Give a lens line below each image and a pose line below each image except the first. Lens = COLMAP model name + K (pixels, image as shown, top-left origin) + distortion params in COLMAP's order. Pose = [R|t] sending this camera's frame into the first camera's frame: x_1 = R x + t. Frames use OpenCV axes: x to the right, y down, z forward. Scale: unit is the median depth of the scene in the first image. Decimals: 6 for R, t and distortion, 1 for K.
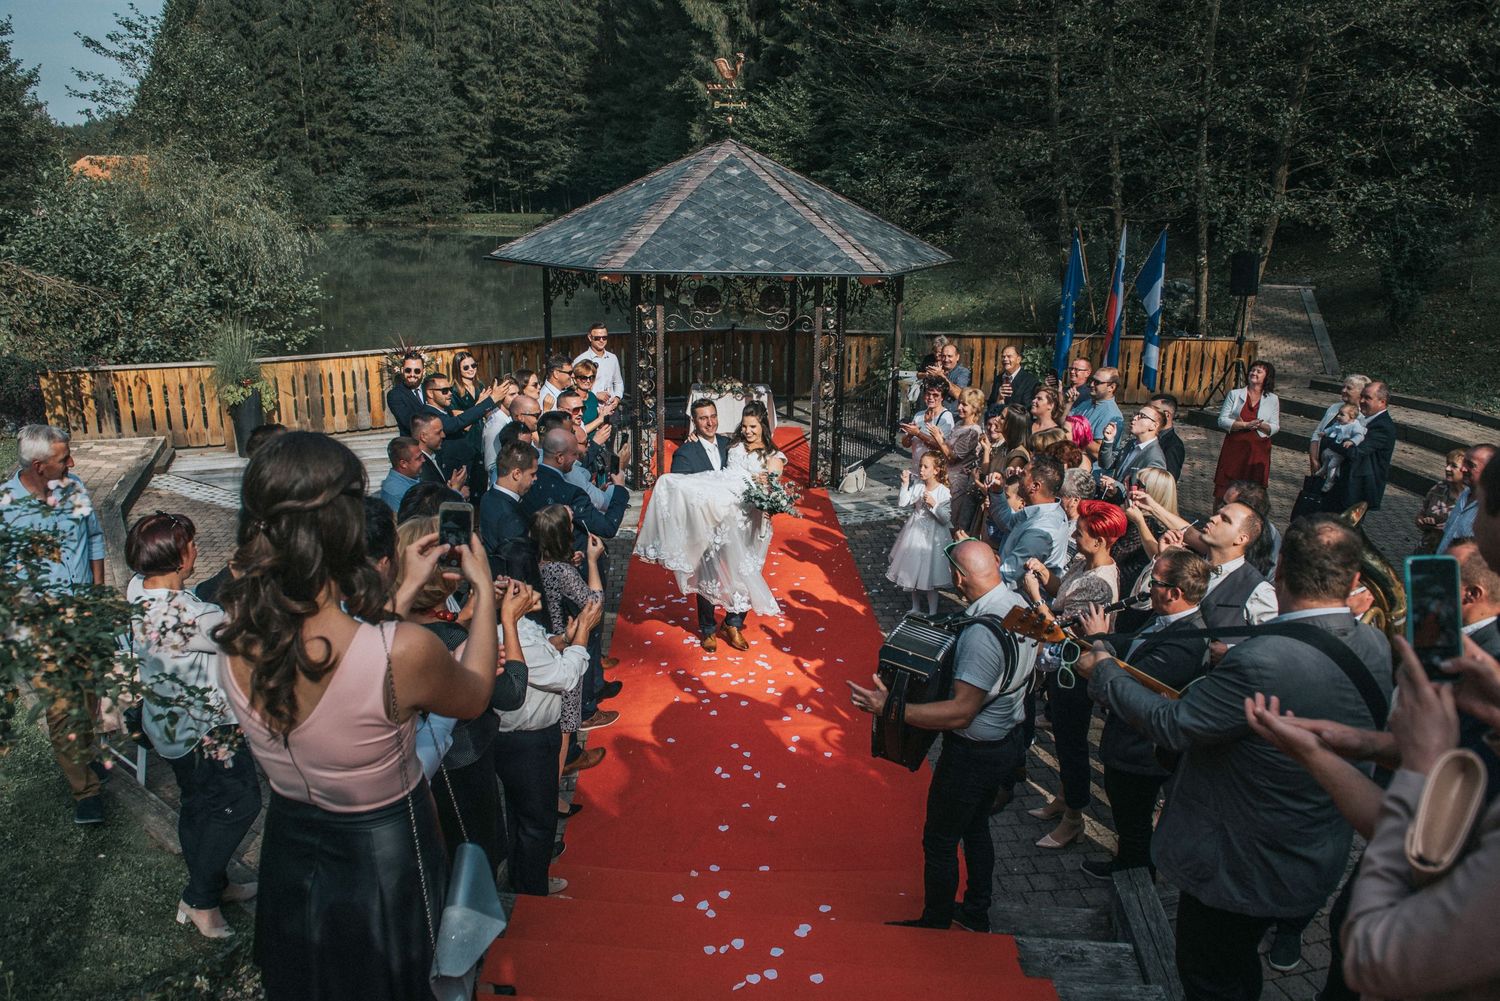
lens RADIAL K [[1092.3, 0, 750.0], [0, 1092.3, 500.5], [0, 0, 1]] dist [-0.050479, 0.002248]
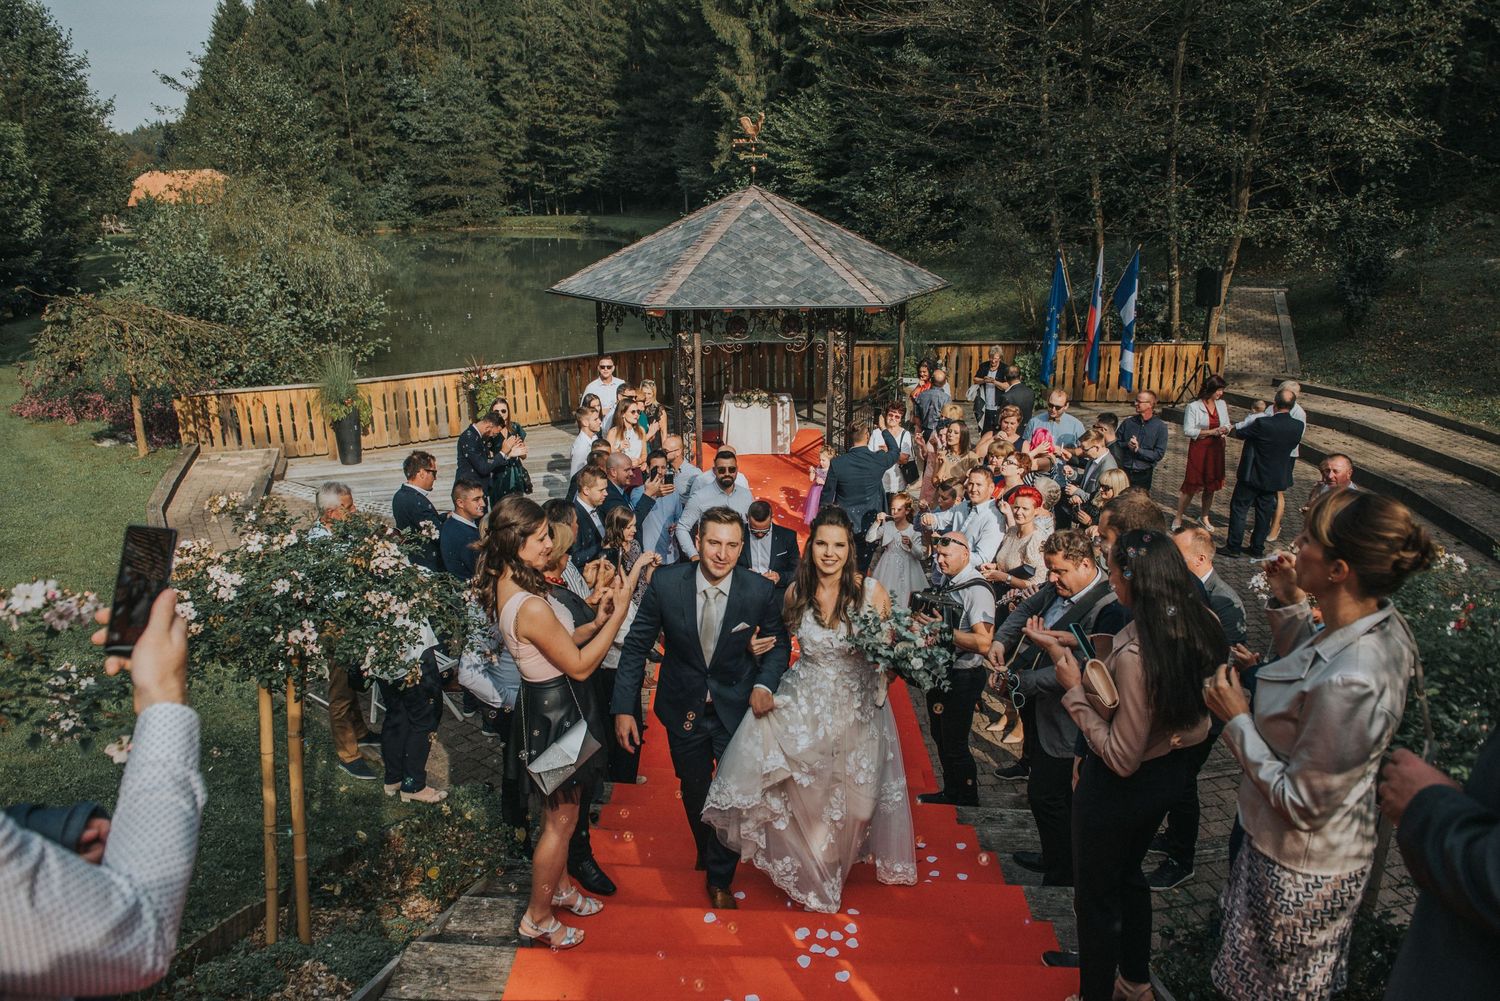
lens RADIAL K [[1065.6, 0, 750.0], [0, 1065.6, 500.5], [0, 0, 1]] dist [-0.044137, -0.000614]
pose [[0.999488, -0.015162, -0.028164, 0.002554], [0.015594, 0.999763, 0.015207, -0.006385], [0.027926, -0.015638, 0.999488, -0.079825]]
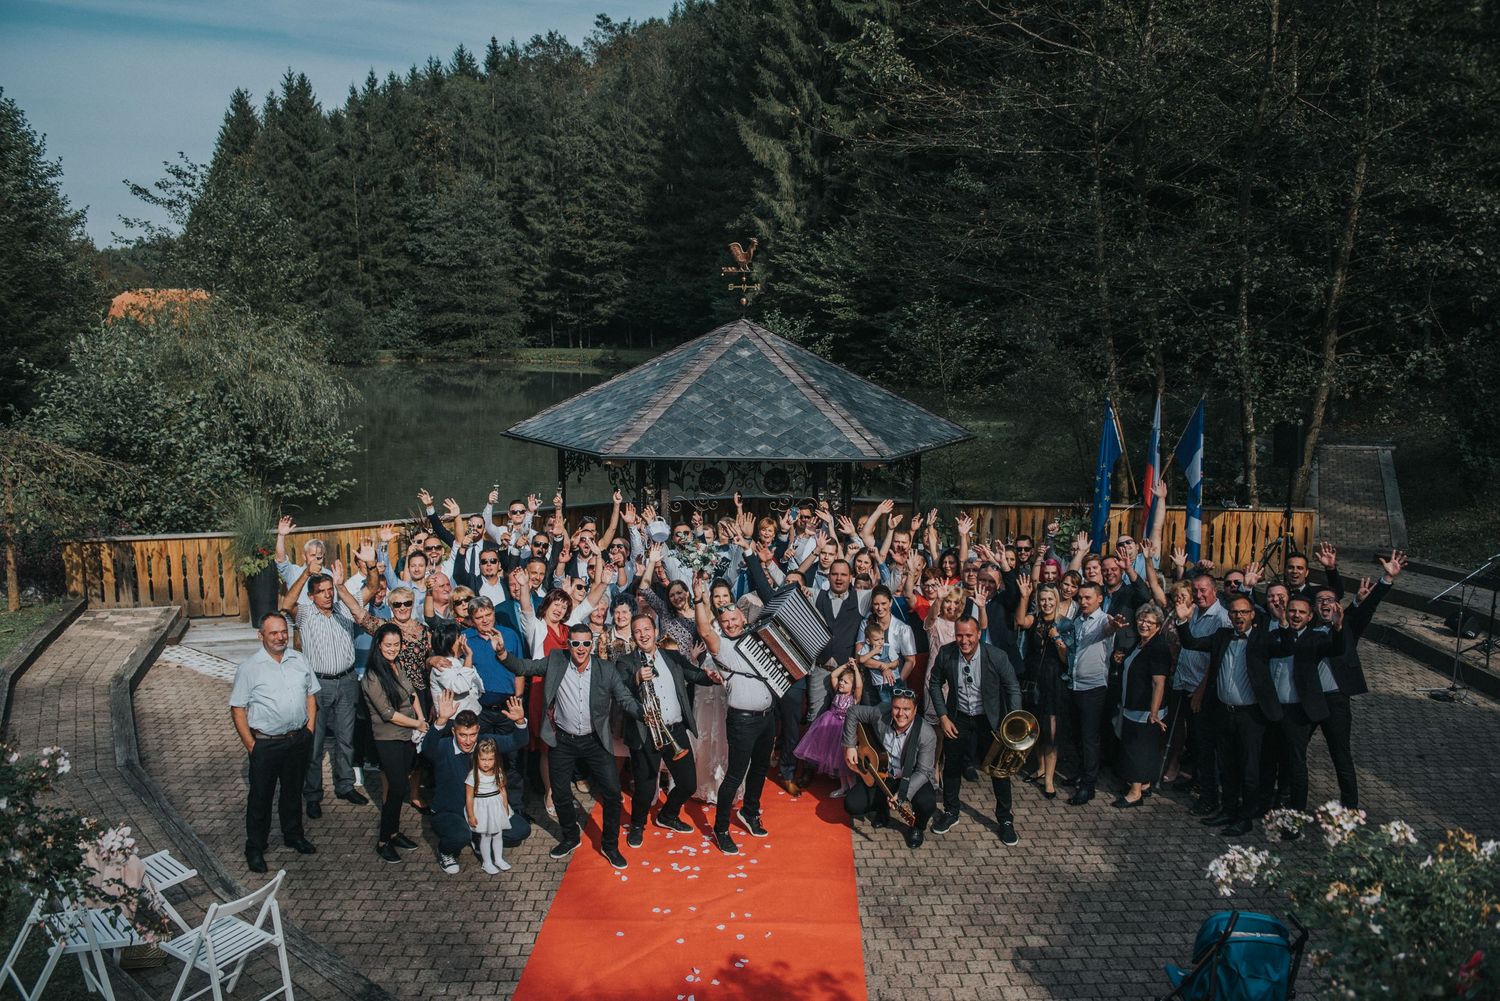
lens RADIAL K [[1210.2, 0, 750.0], [0, 1210.2, 500.5], [0, 0, 1]] dist [-0.008843, -0.008655]
pose [[0.997616, 0.005345, -0.068807, 0.036064], [-0.013924, 0.992084, -0.124801, -0.013275], [0.067596, 0.125462, 0.989793, -0.052473]]
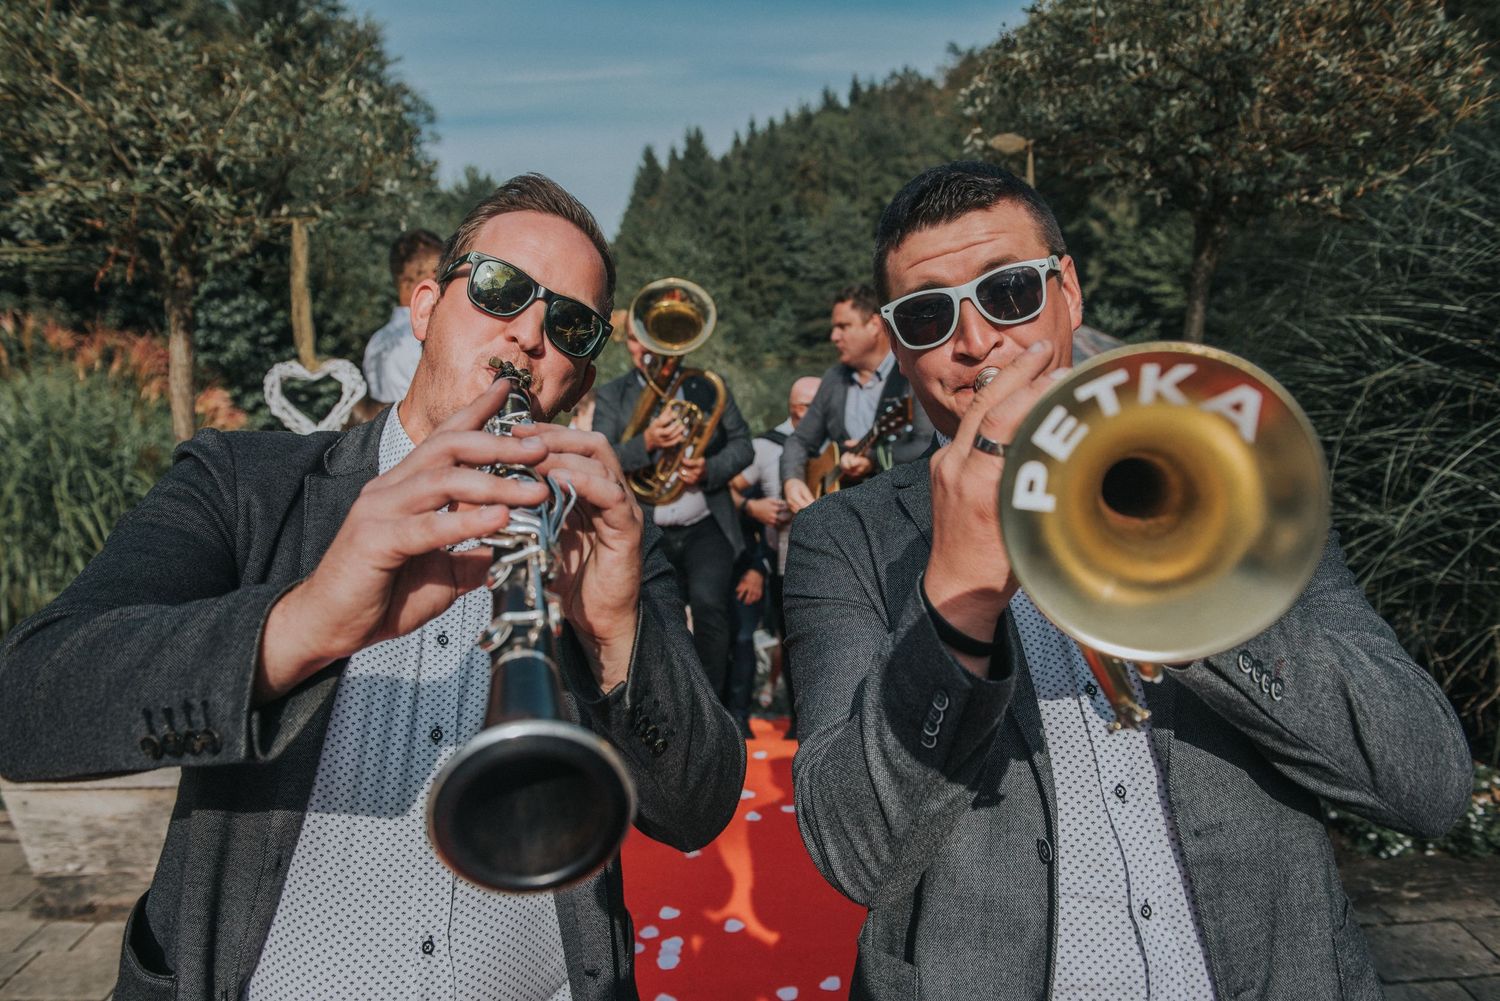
lens RADIAL K [[1129.9, 0, 750.0], [0, 1129.9, 500.5], [0, 0, 1]] dist [-0.040430, -0.000254]
pose [[0.931563, -0.002762, -0.363569, 0.073892], [-0.038242, 0.993680, -0.105536, 0.035113], [0.361563, 0.112217, 0.925570, -0.235211]]
